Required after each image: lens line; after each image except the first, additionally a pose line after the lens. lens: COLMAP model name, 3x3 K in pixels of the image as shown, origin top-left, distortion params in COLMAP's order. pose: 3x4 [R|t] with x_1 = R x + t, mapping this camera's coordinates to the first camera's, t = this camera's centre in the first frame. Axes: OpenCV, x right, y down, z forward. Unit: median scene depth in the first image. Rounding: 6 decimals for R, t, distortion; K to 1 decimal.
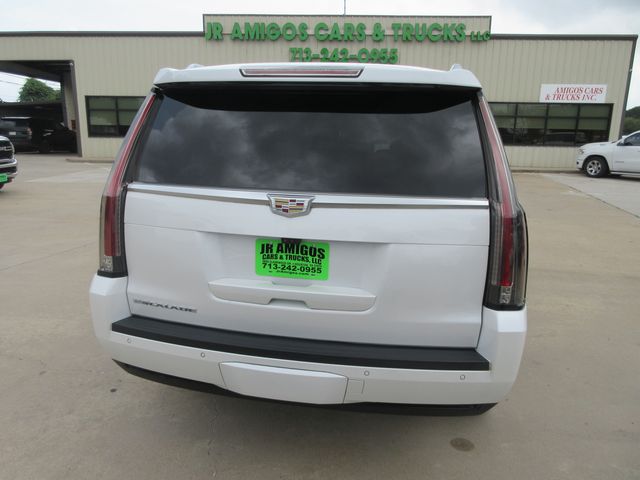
lens RADIAL K [[489.1, 0, 306.8], [0, 489.1, 240.5], [0, 0, 1]] dist [-0.007547, -0.005651]
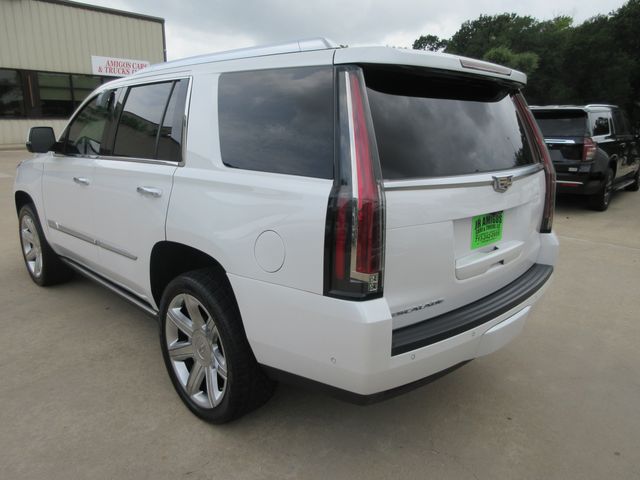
lens RADIAL K [[489.1, 0, 306.8], [0, 489.1, 240.5], [0, 0, 1]] dist [-0.007547, -0.005651]
pose [[0.570862, -0.210026, 0.793729, -1.127267], [0.164207, 0.976403, 0.140262, -0.158154], [-0.804458, 0.050266, 0.591879, 0.607383]]
